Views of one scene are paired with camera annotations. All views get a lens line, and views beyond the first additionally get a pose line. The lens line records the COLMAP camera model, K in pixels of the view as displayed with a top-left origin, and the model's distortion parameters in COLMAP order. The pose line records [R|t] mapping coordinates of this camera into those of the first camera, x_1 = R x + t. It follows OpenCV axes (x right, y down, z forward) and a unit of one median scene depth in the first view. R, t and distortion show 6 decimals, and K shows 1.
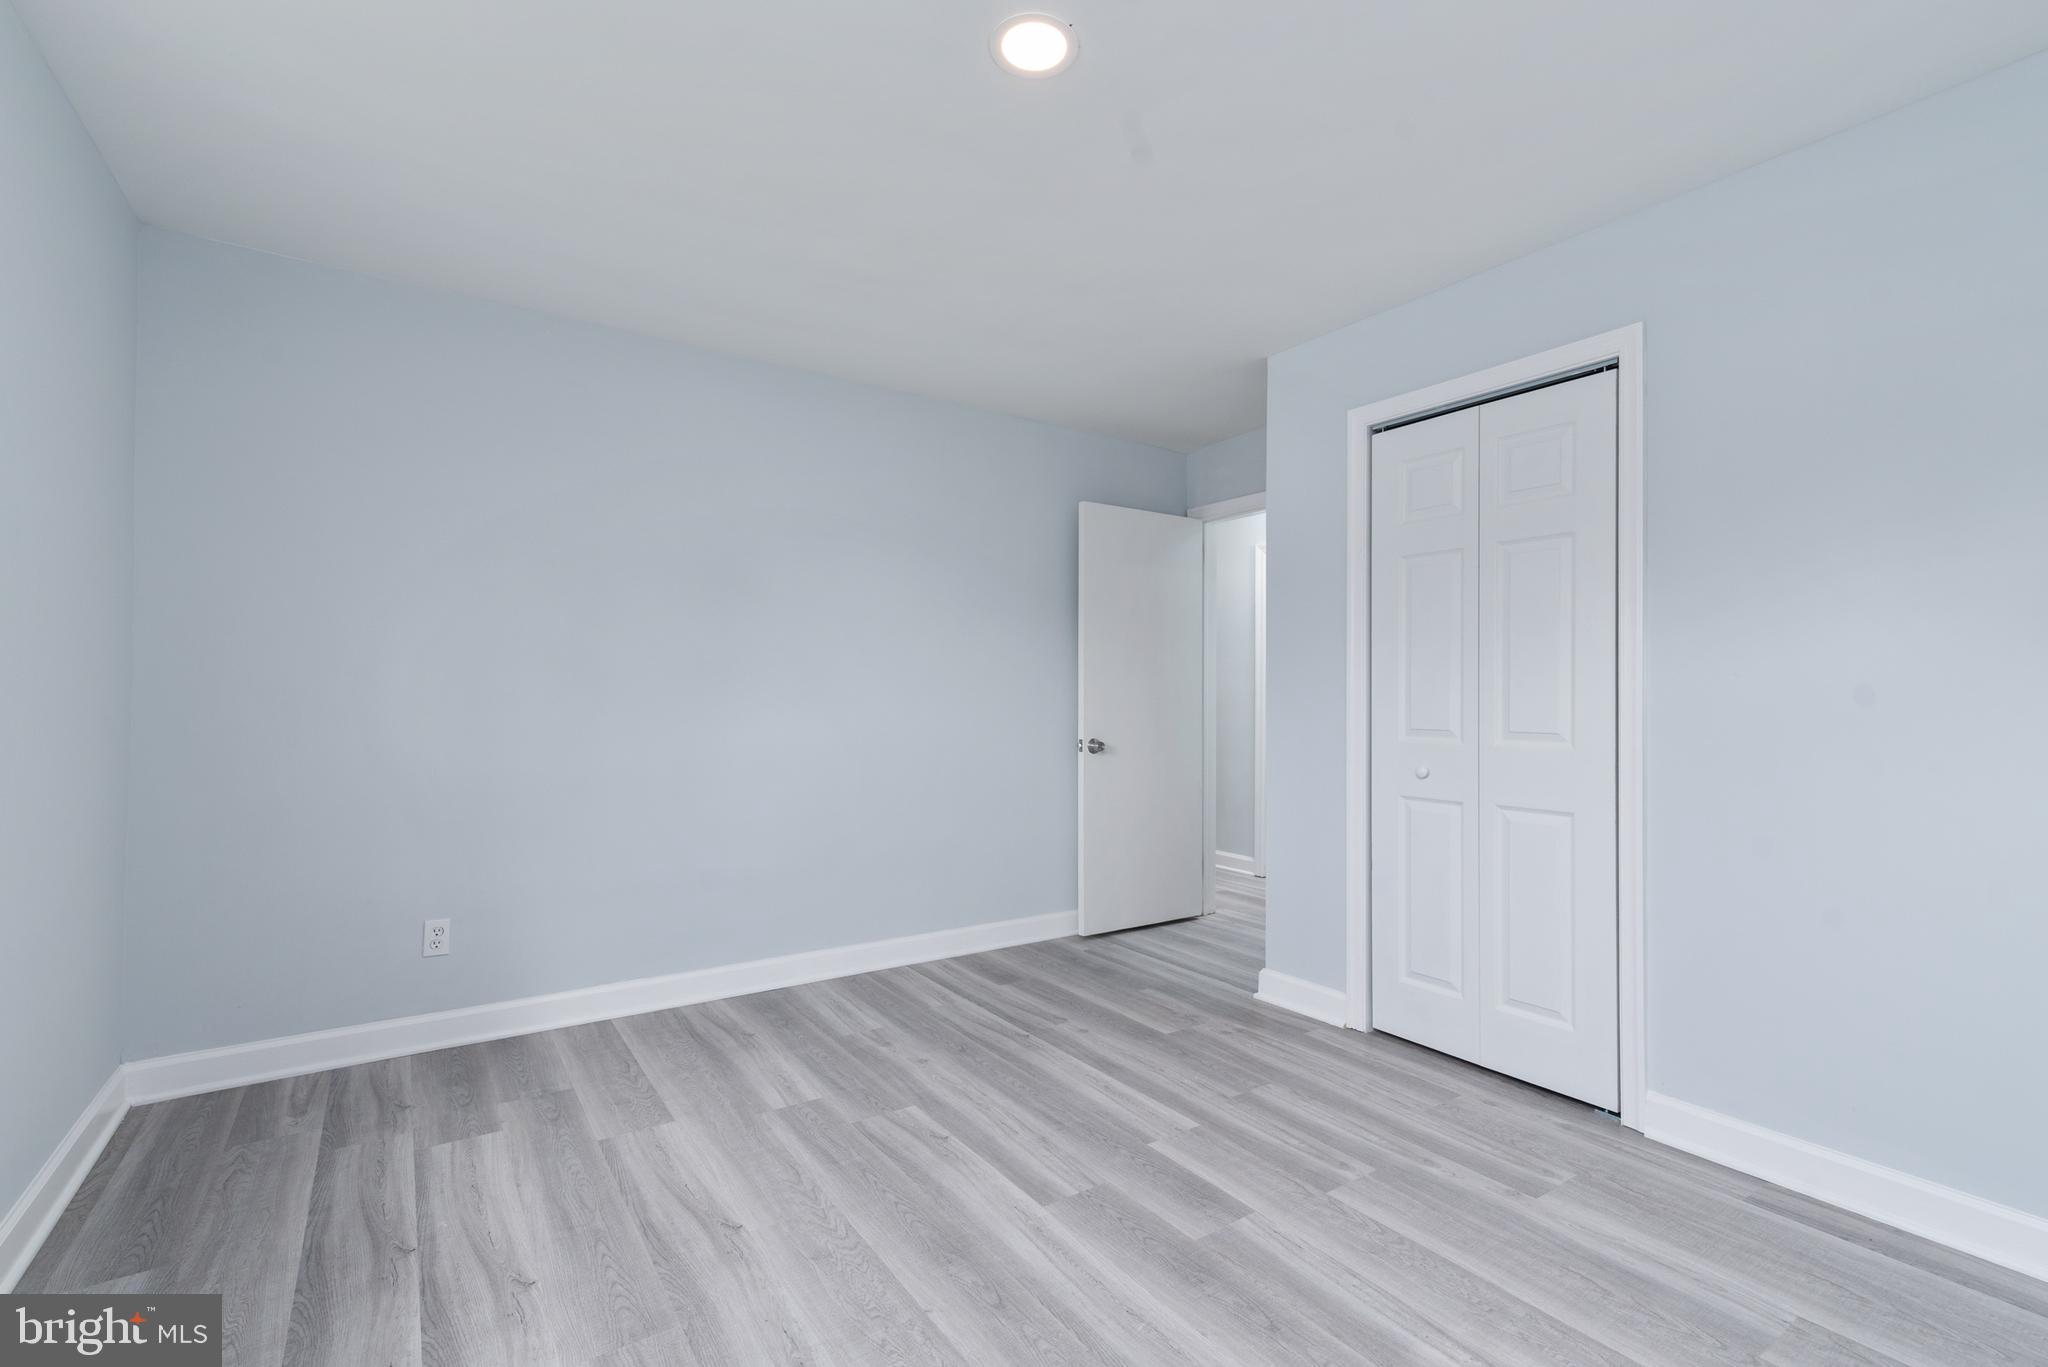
lens RADIAL K [[906.3, 0, 1024.8], [0, 906.3, 701.0], [0, 0, 1]] dist [0.021240, -0.000047]
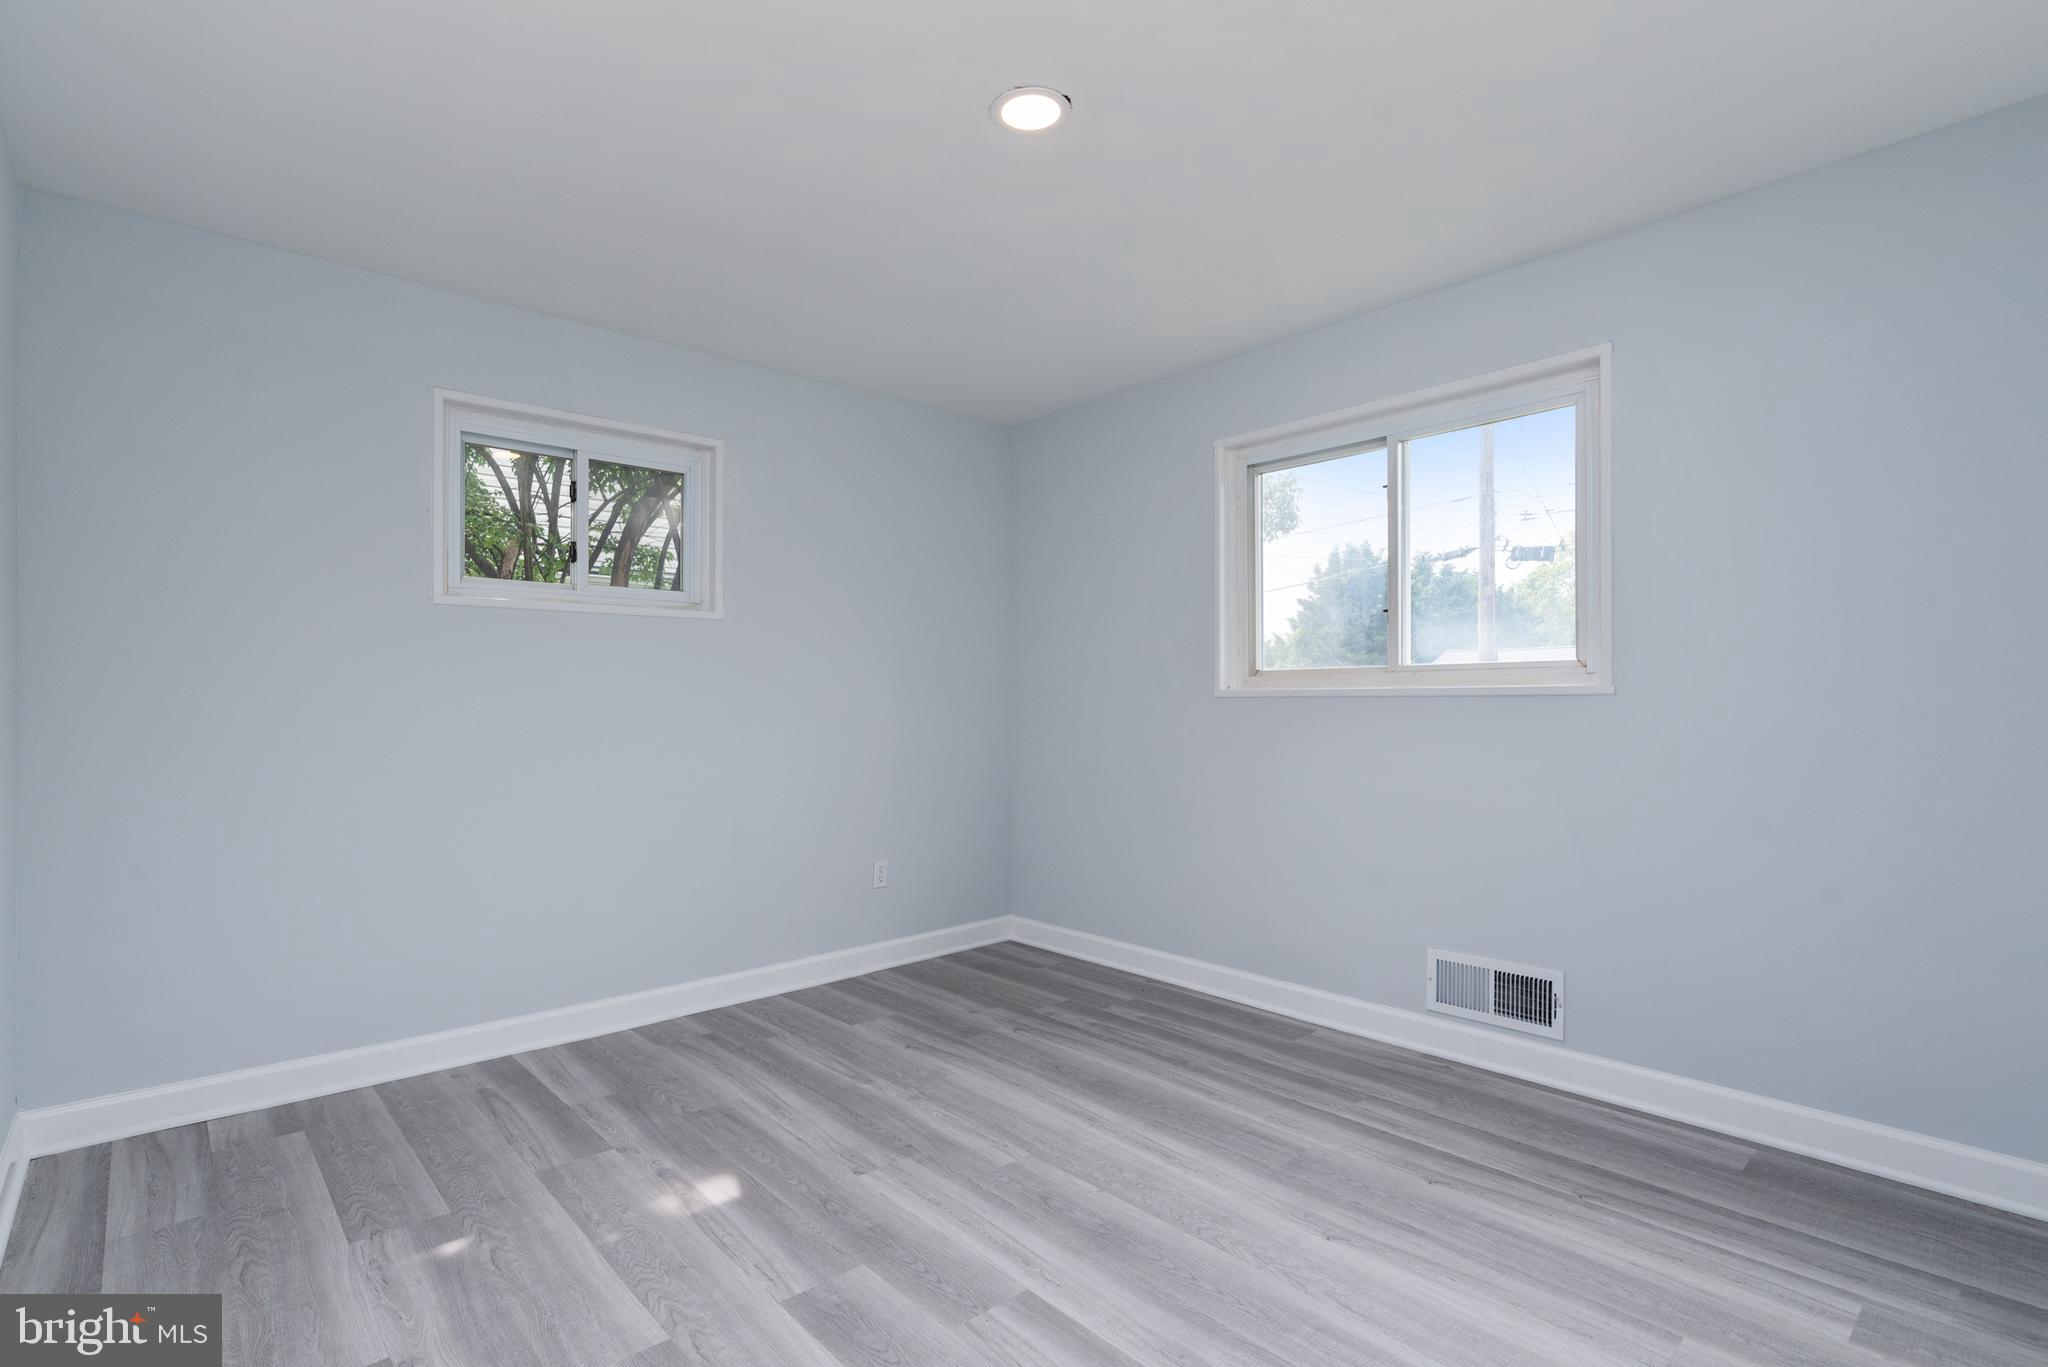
lens RADIAL K [[982.5, 0, 1021.4], [0, 982.5, 693.6], [0, 0, 1]] dist [-0.000805, -0.000461]
pose [[-0.990589, -0.002390, -0.136851, 0.145434], [-0.001829, 0.999989, -0.004220, -0.004185], [0.136860, -0.003930, -0.990583, 1.815643]]
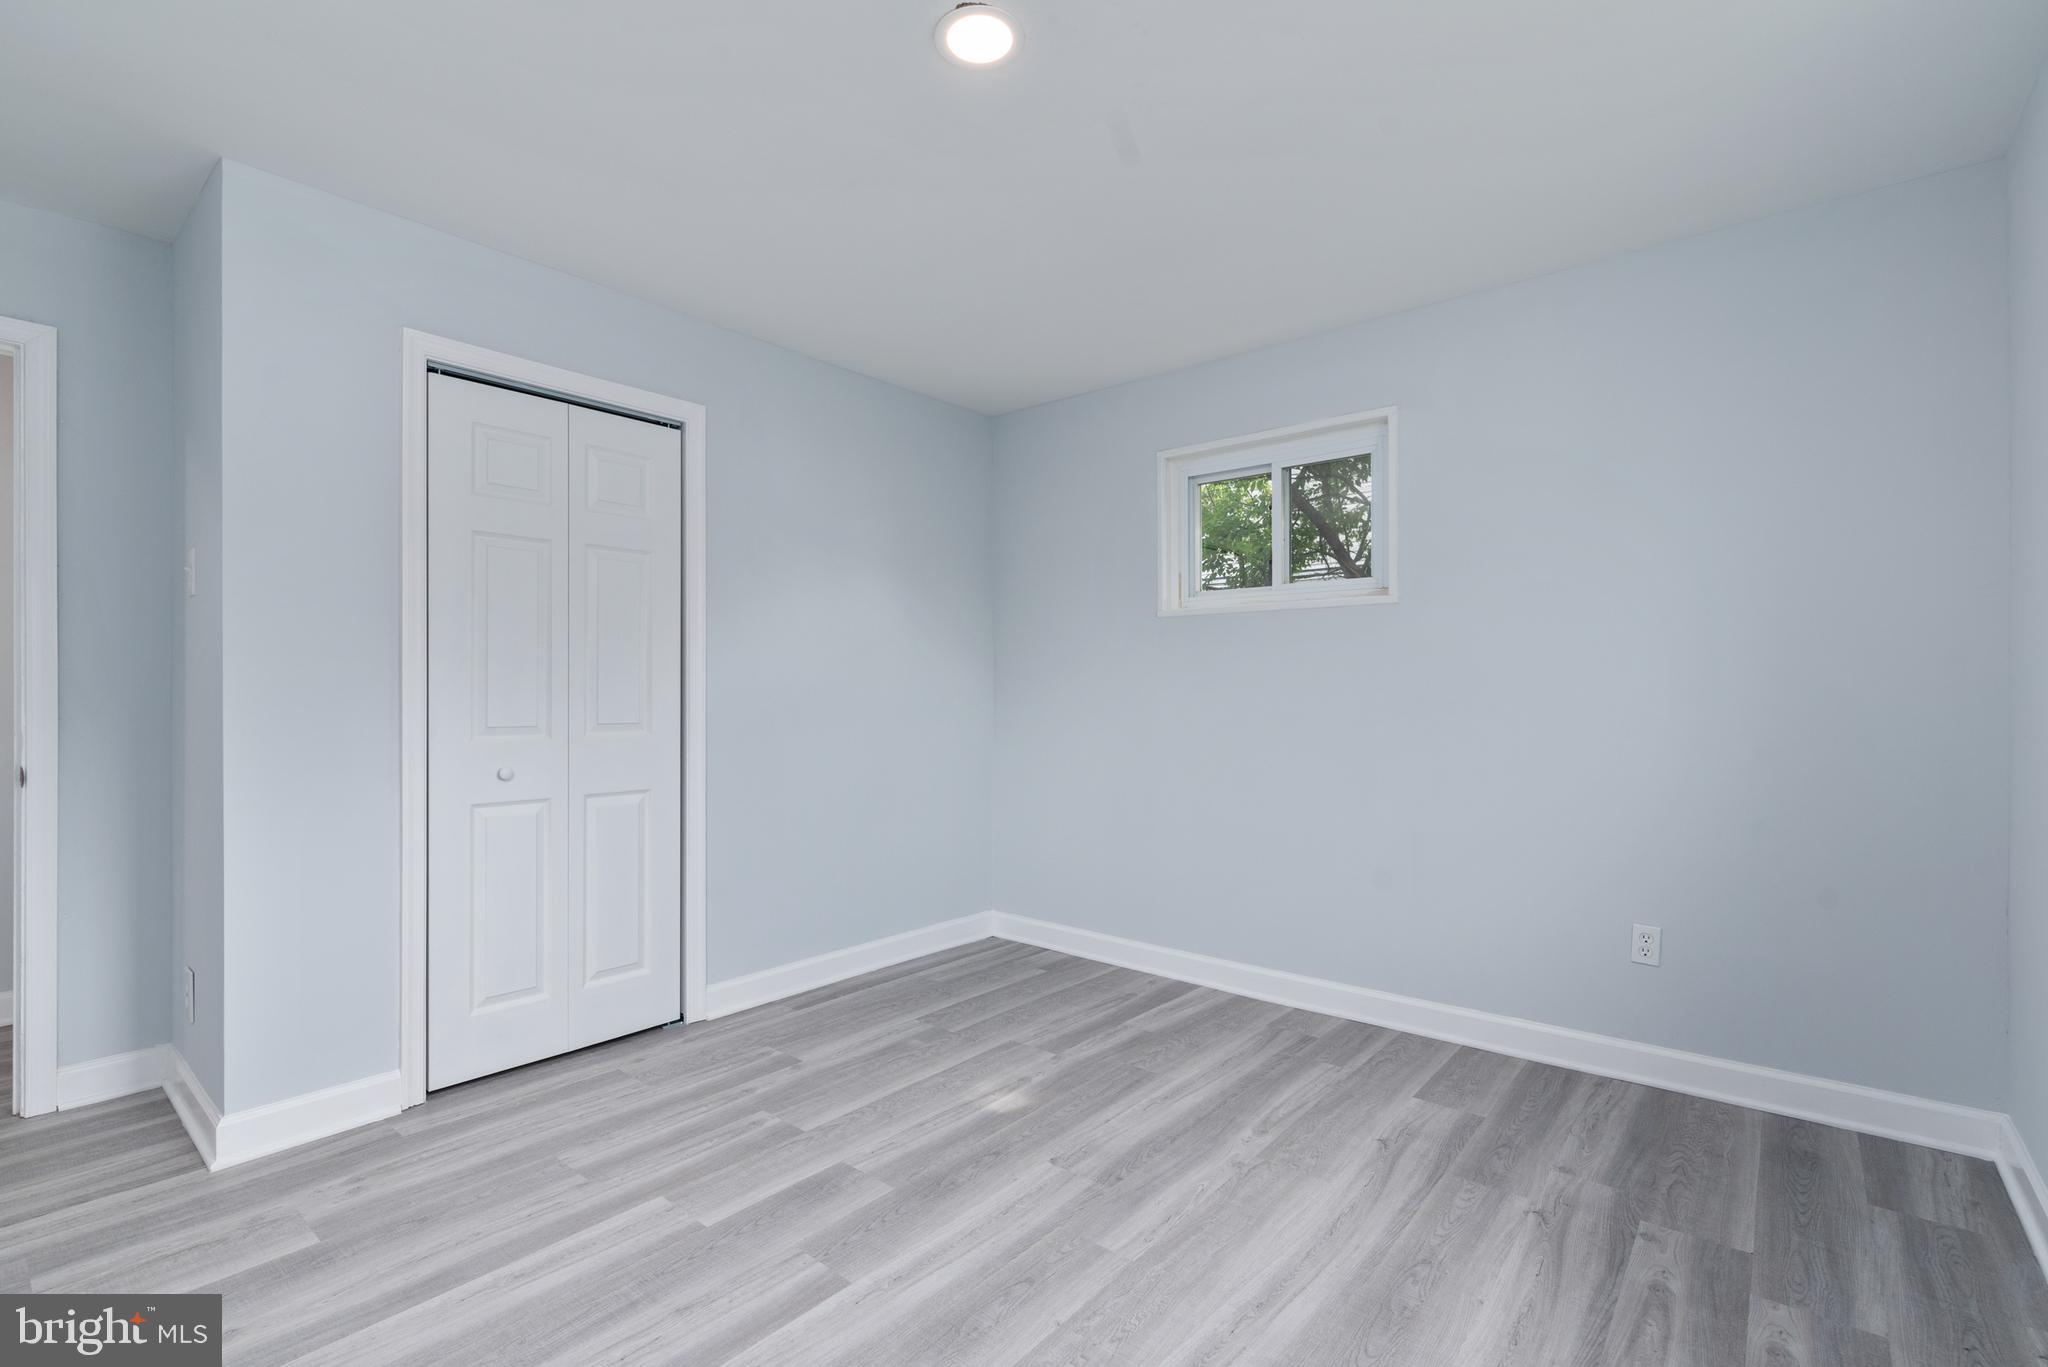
lens RADIAL K [[934.2, 0, 1024.0], [0, 934.2, 683.5], [0, 0, 1]] dist [0.003115, -0.000206]
pose [[-0.268750, 0.003241, 0.963204, -0.828511], [0.002329, 0.999994, -0.002715, -0.008685], [-0.963207, 0.001513, -0.268756, 1.020741]]
